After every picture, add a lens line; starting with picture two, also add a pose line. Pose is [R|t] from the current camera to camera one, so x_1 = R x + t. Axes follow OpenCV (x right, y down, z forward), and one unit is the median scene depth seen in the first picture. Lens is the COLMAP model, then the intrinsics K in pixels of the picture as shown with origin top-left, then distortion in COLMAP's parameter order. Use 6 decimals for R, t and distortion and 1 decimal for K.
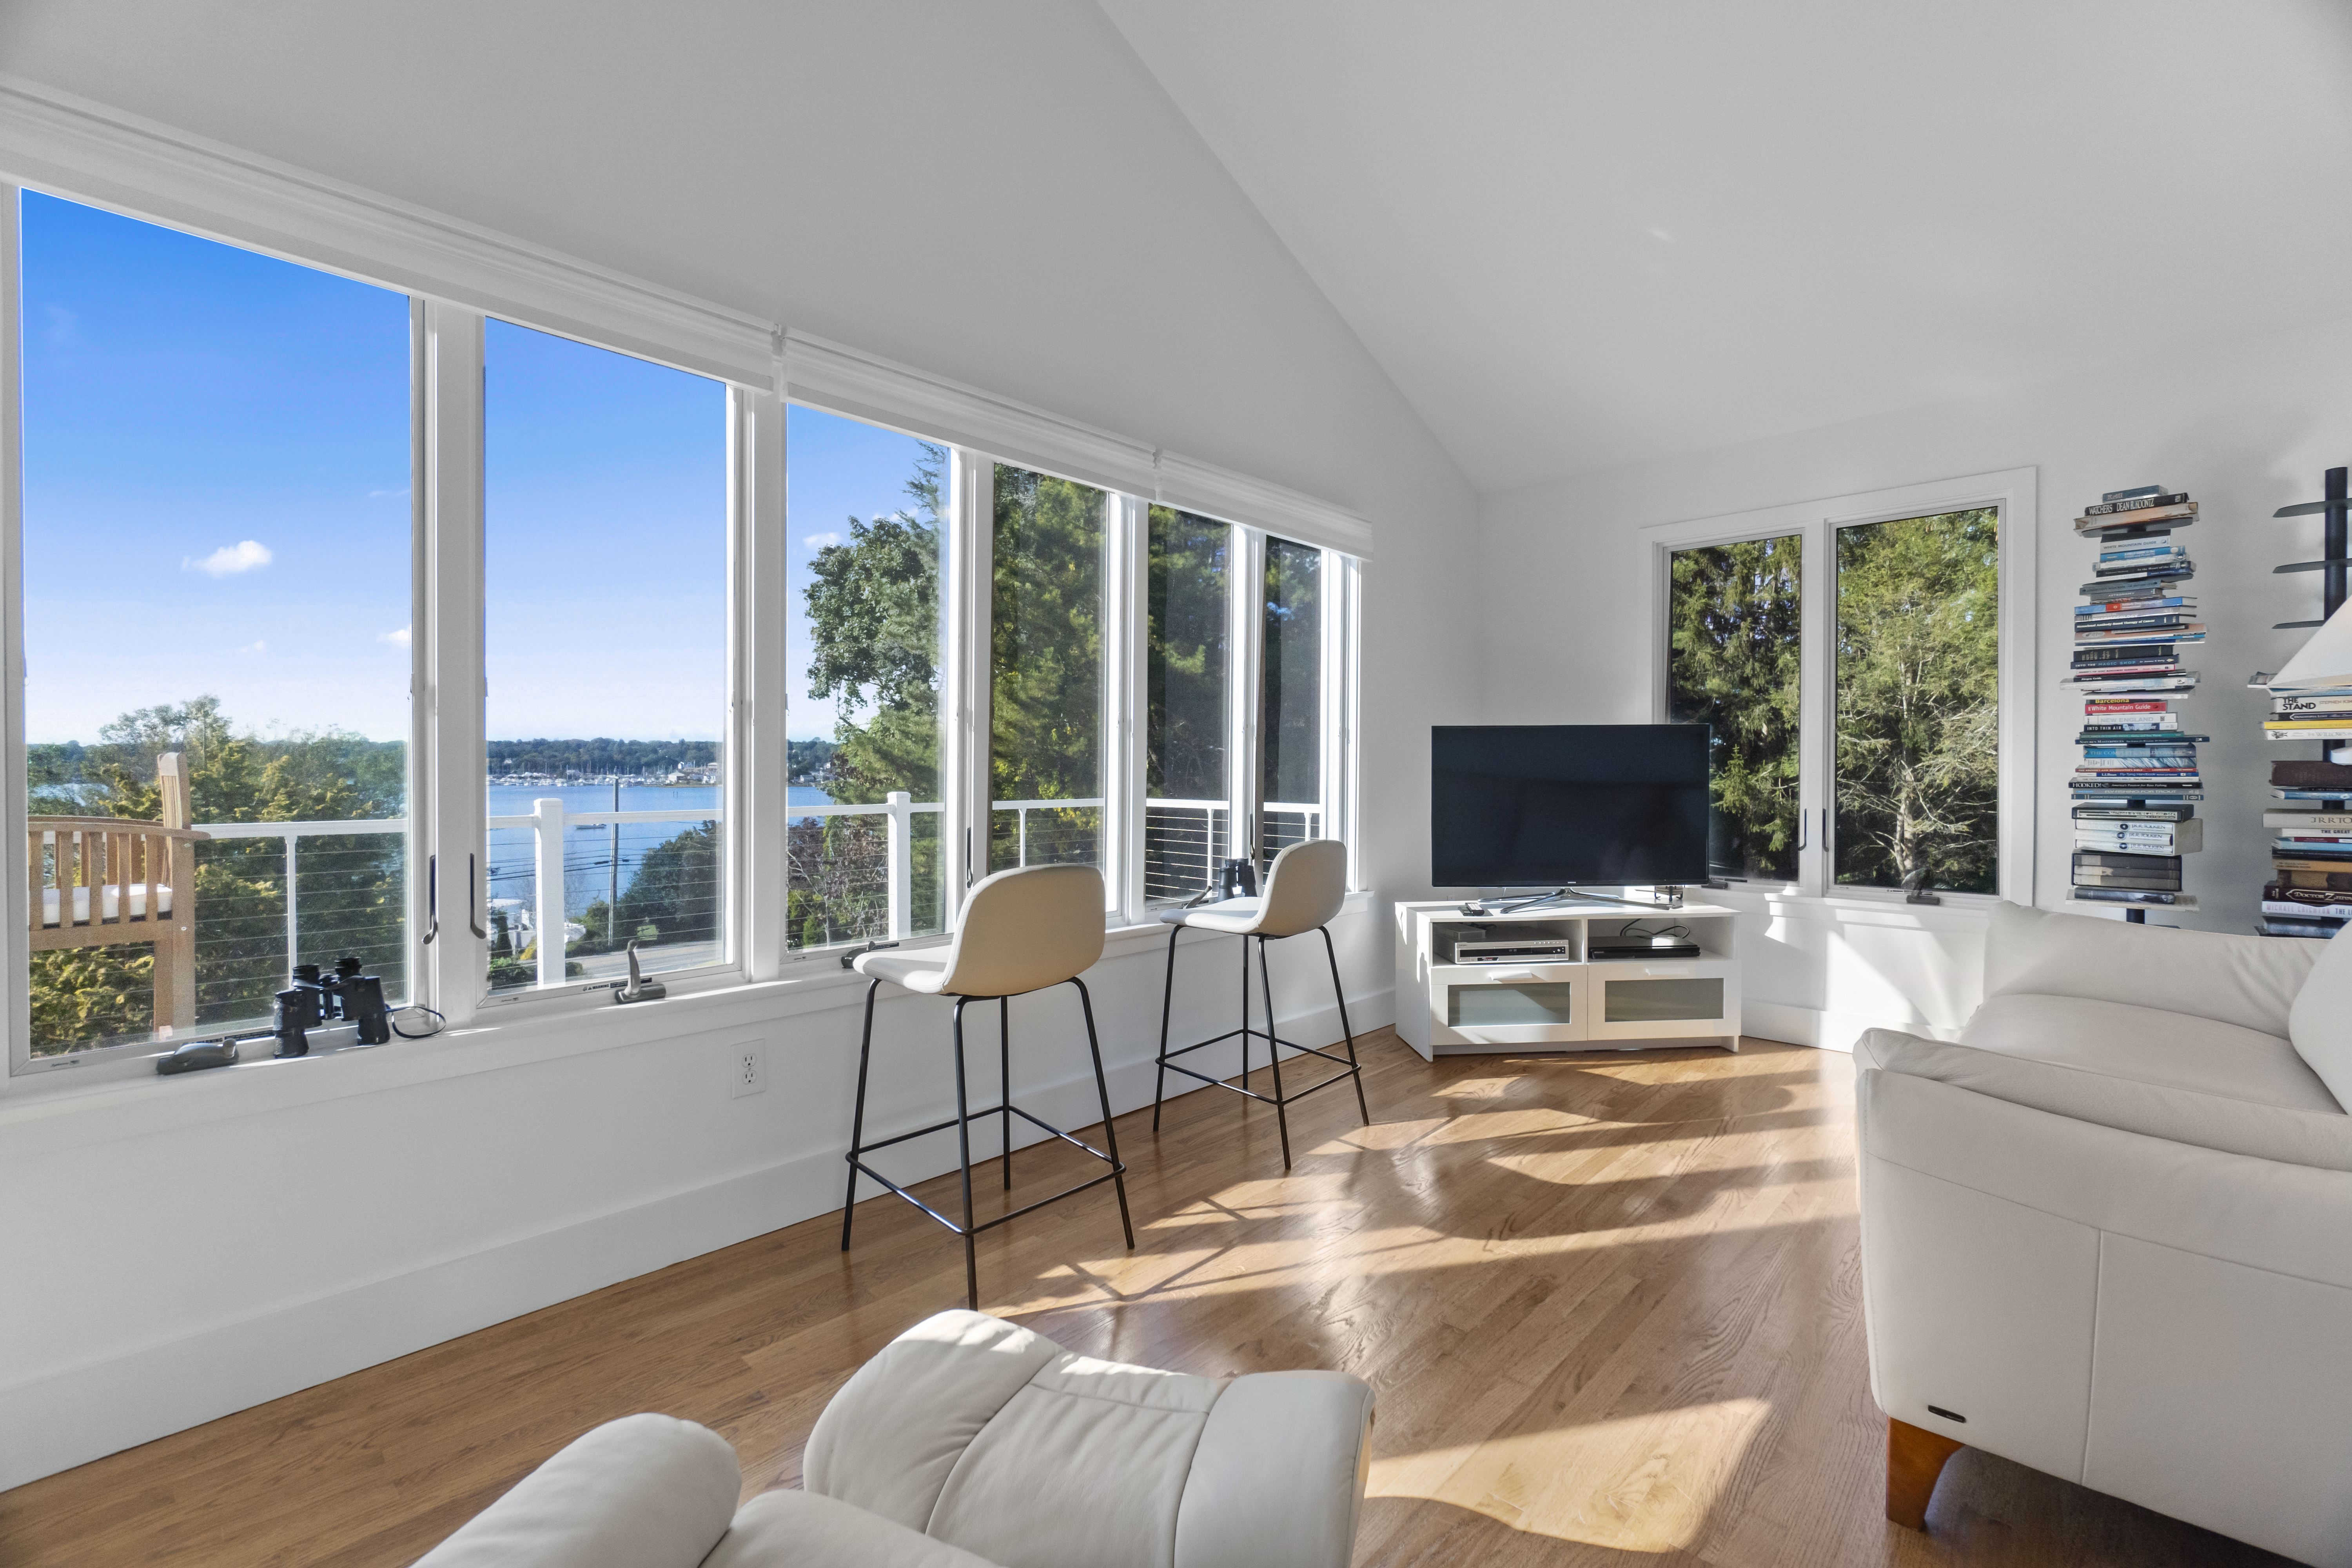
lens RADIAL K [[1010.5, 0, 1176.0], [0, 1010.5, 784.0], [0, 0, 1]] dist [0.002077, 0.000493]
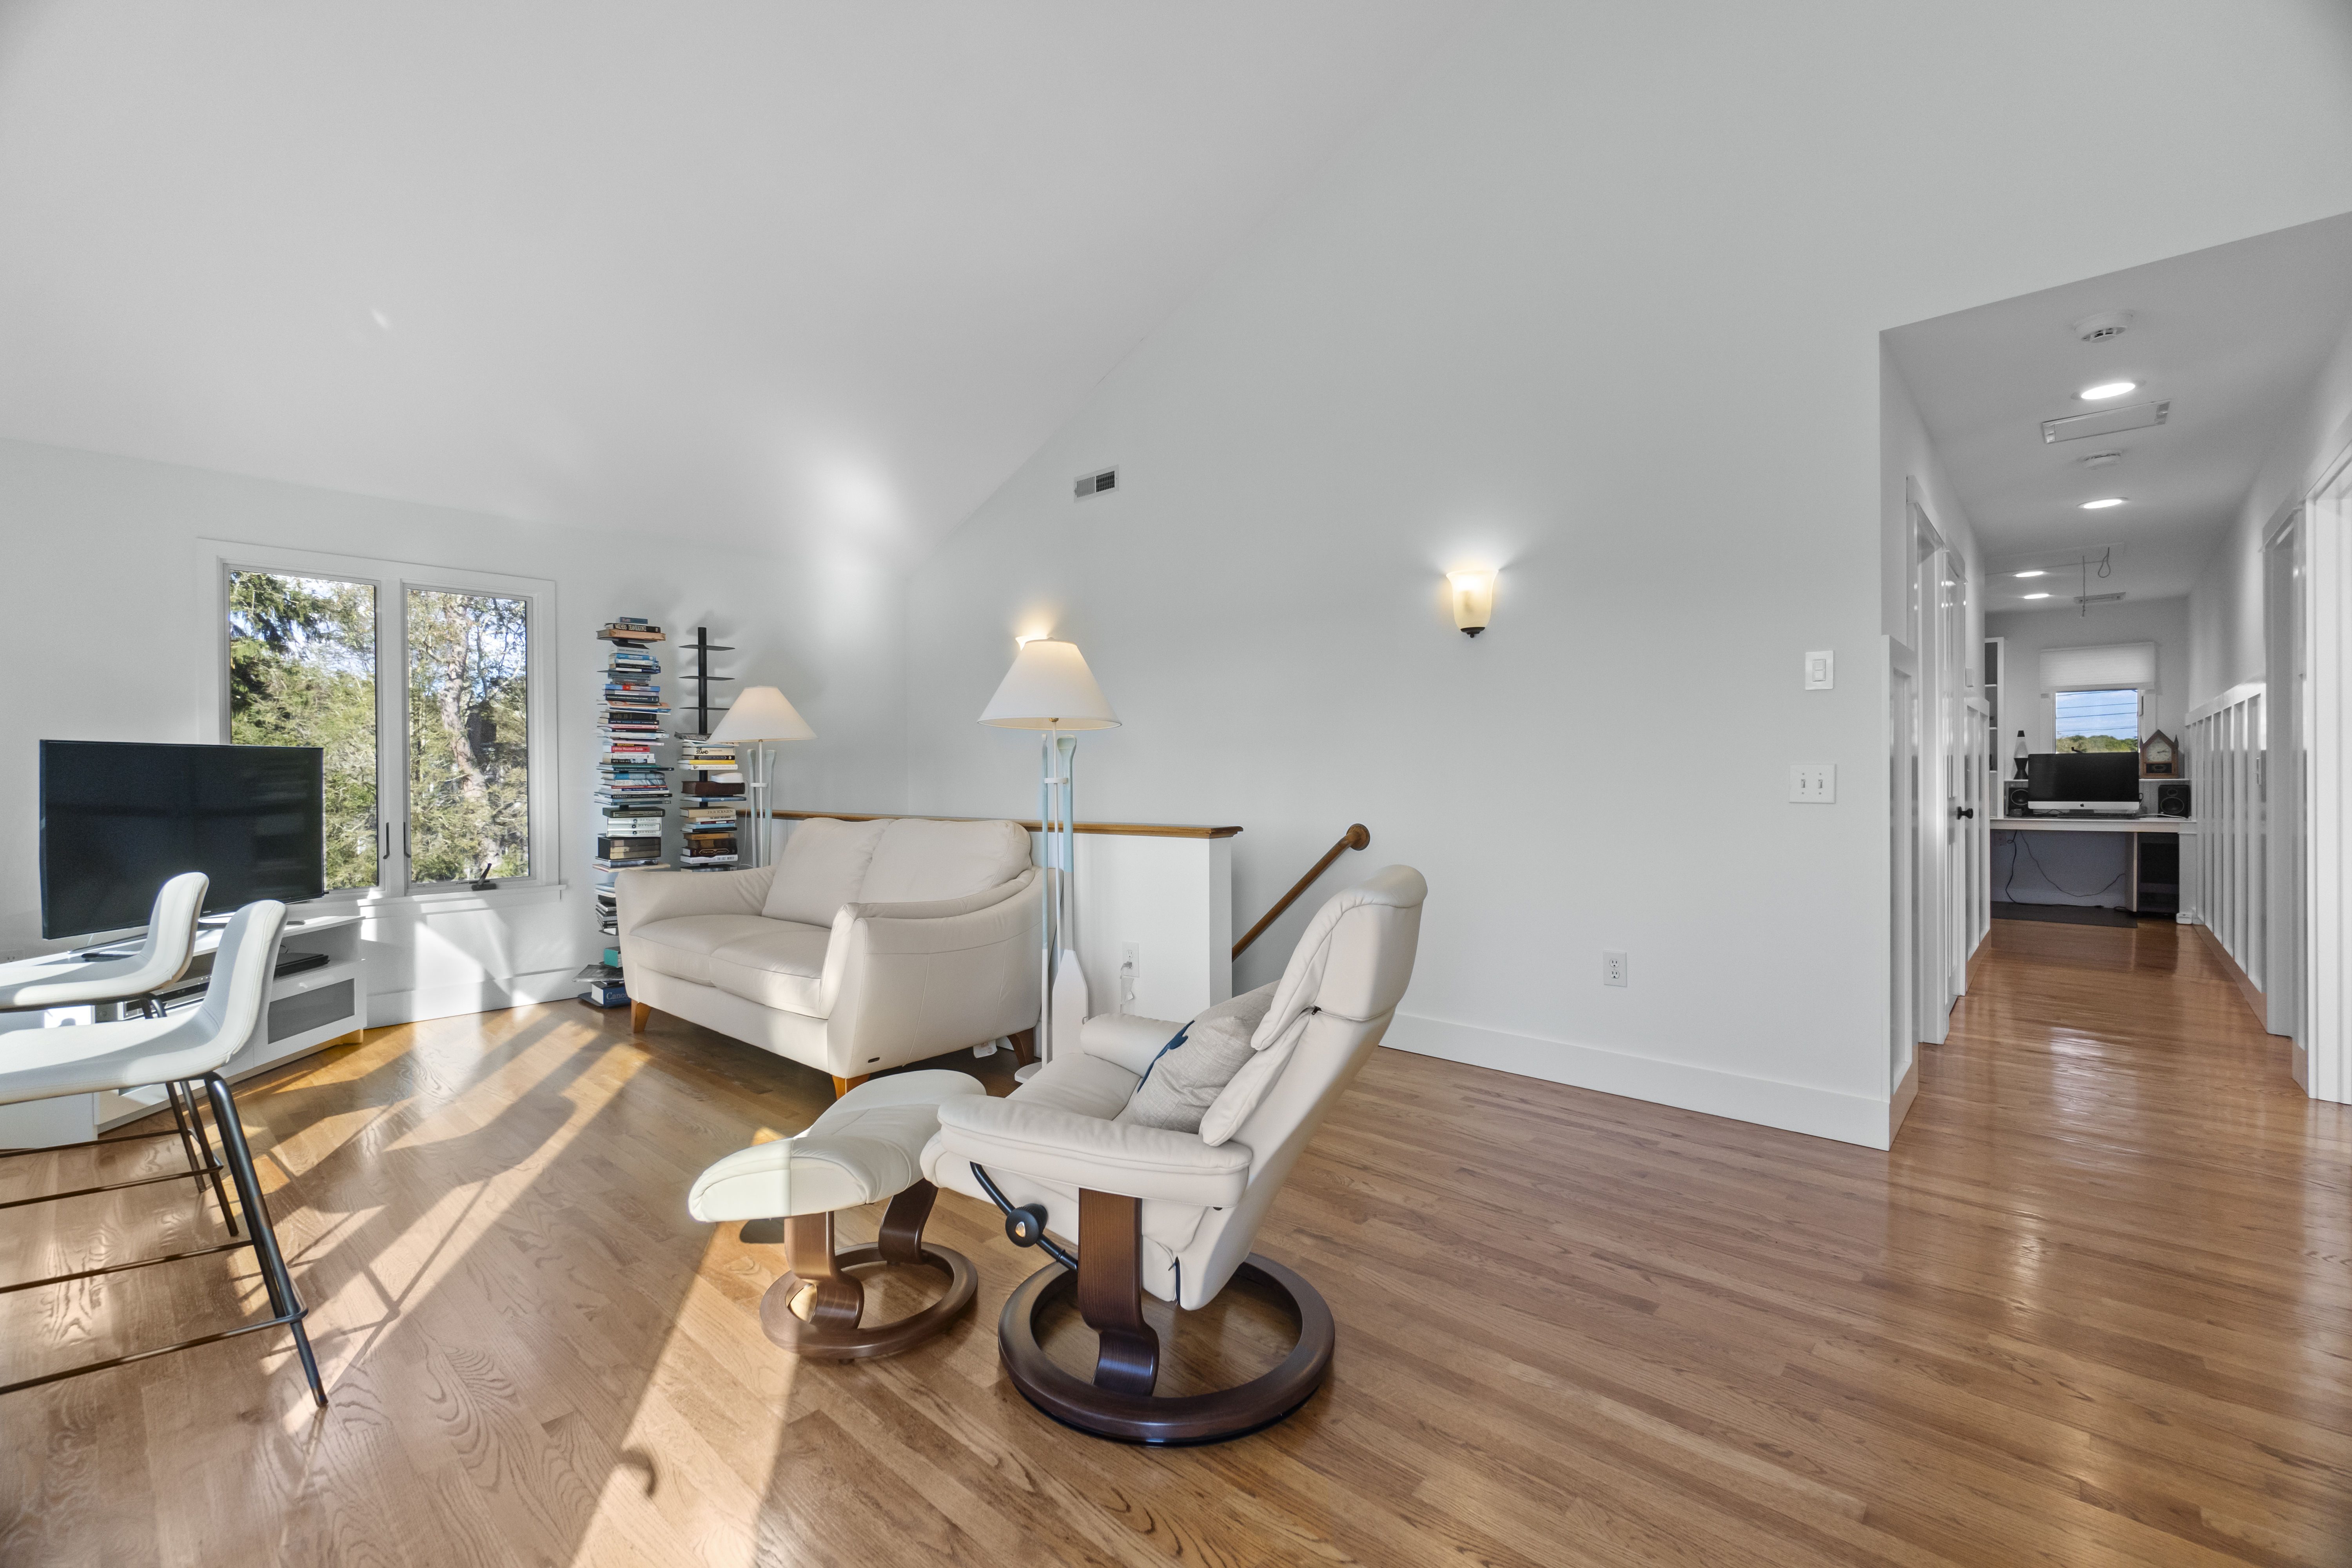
lens RADIAL K [[1010.5, 0, 1176.0], [0, 1010.5, 784.0], [0, 0, 1]] dist [0.002077, 0.000493]
pose [[-0.022766, -0.005211, 0.999727, -0.724519], [0.021448, 0.999754, 0.005699, -0.009038], [-0.999511, 0.021572, -0.022648, 0.154243]]
